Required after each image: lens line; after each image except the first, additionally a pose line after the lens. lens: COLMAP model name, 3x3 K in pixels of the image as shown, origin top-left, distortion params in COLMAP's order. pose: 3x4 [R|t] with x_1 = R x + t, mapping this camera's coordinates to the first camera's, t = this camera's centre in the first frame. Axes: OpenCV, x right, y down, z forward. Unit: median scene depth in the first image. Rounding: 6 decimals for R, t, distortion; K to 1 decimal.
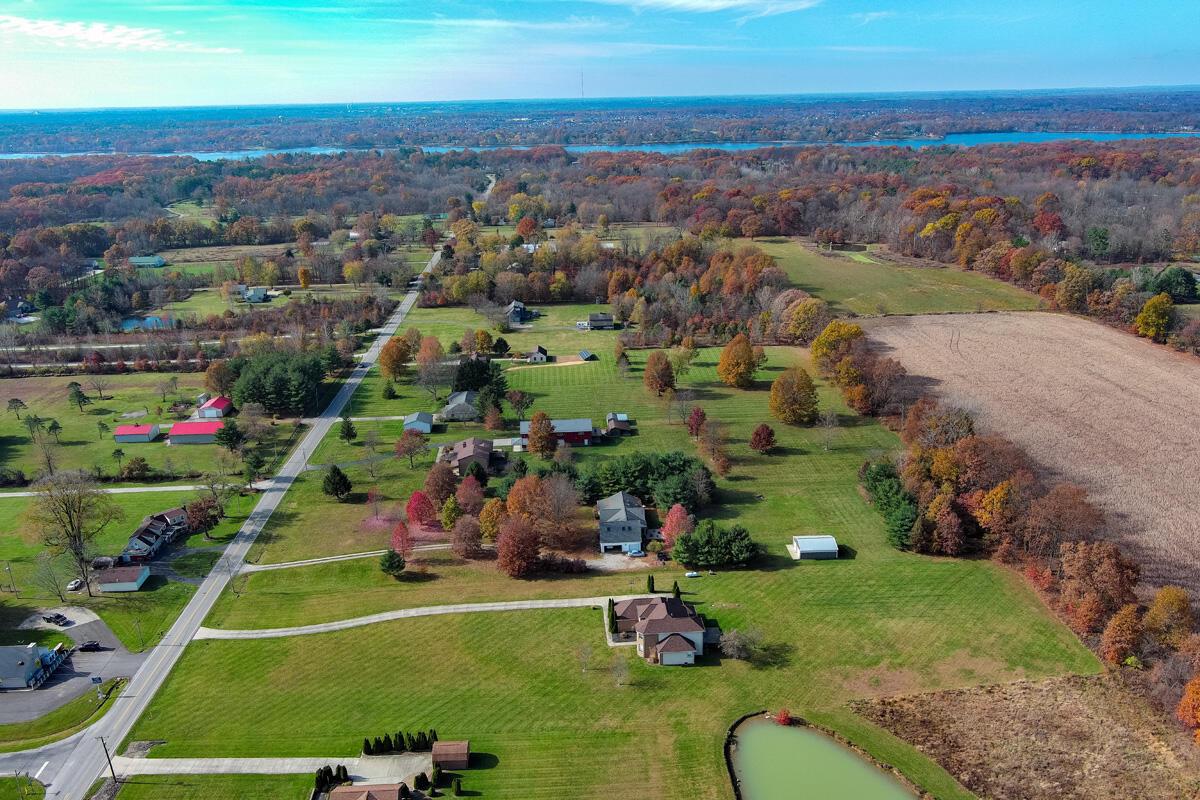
lens RADIAL K [[933.9, 0, 600.0], [0, 933.9, 400.0], [0, 0, 1]] dist [0.015947, 0.004539]
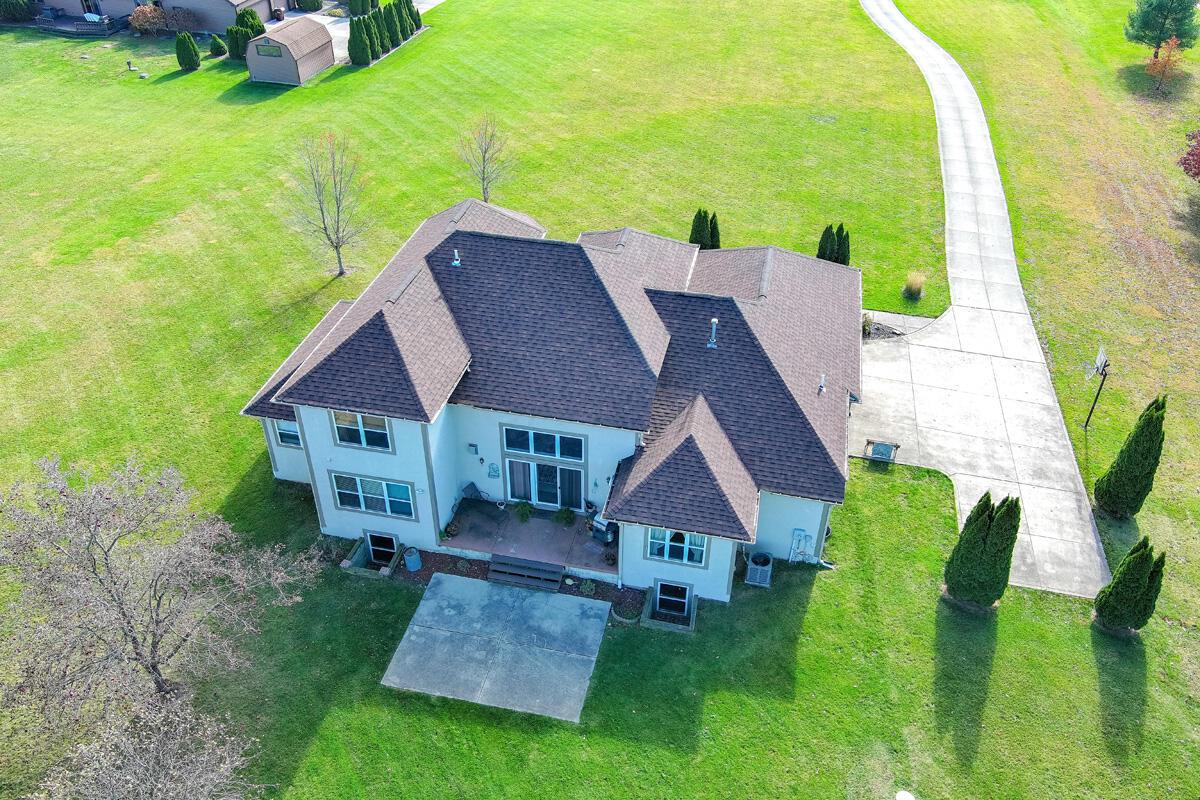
lens RADIAL K [[935.0, 0, 600.0], [0, 935.0, 400.0], [0, 0, 1]] dist [0.001951, 0.007245]
pose [[-0.281662, 0.575438, -0.767813, 0.170490], [-0.307909, 0.703684, 0.640329, 0.114739], [0.908767, 0.416773, -0.021019, 0.859388]]
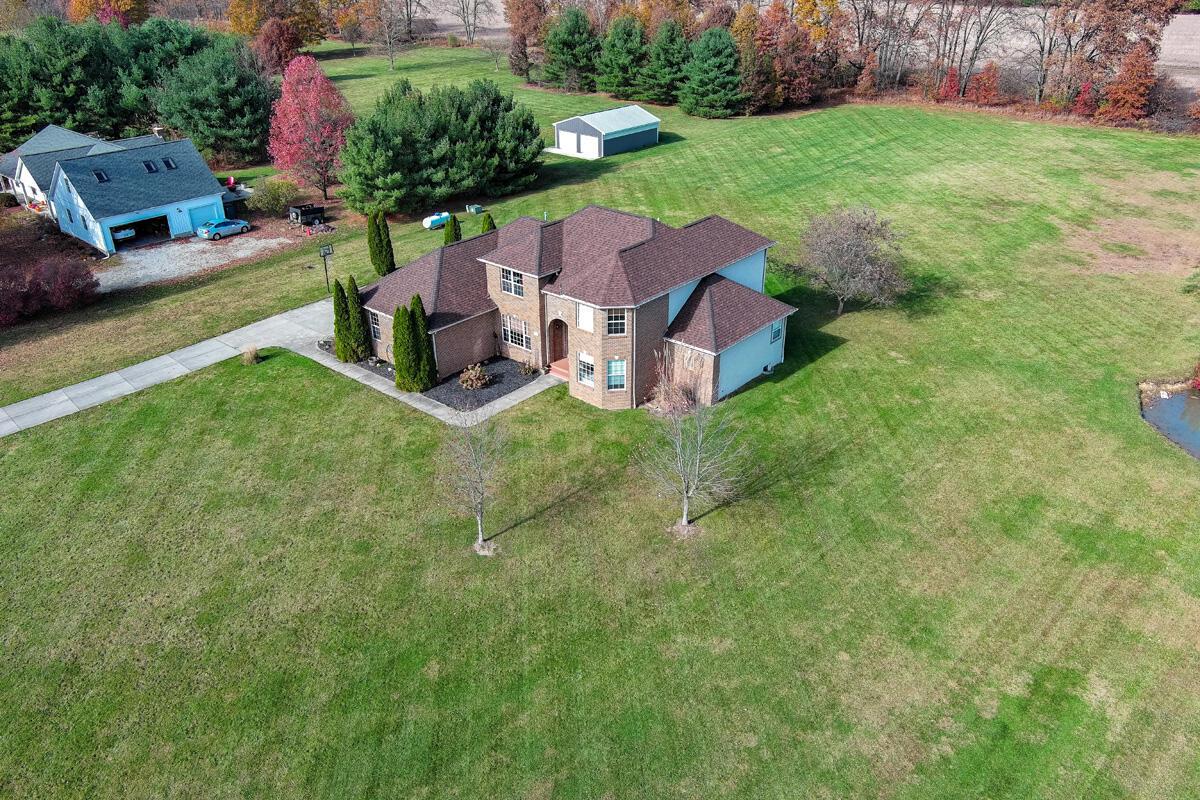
lens RADIAL K [[933.9, 0, 600.0], [0, 933.9, 400.0], [0, 0, 1]] dist [0.015947, 0.004539]
pose [[0.708870, -0.313431, 0.631874, -0.094490], [0.217451, 0.949321, 0.226947, 0.177960], [-0.670983, -0.023474, 0.741101, 0.678677]]
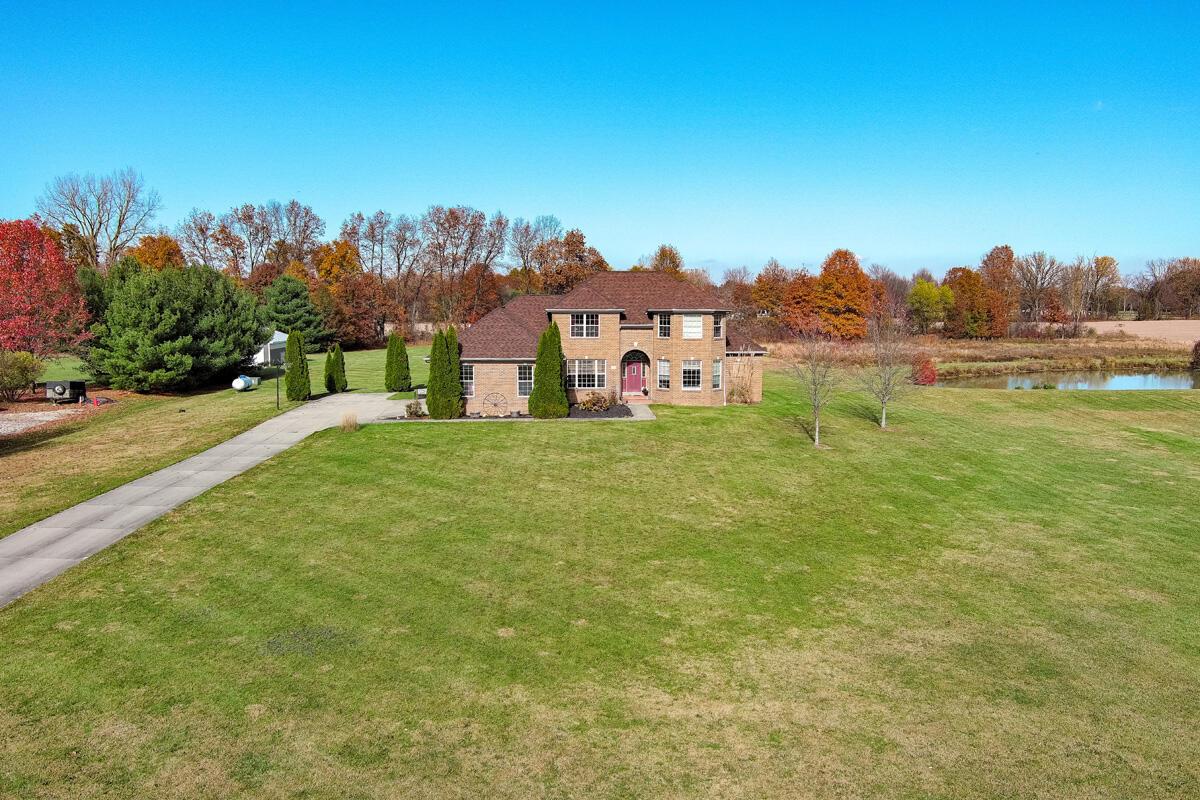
lens RADIAL K [[935.0, 0, 600.0], [0, 935.0, 400.0], [0, 0, 1]] dist [0.001951, 0.007245]
pose [[0.010582, -0.082880, 0.996503, -0.200609], [0.312234, 0.947005, 0.075447, 0.197945], [-0.949946, 0.310344, 0.035899, 0.846008]]
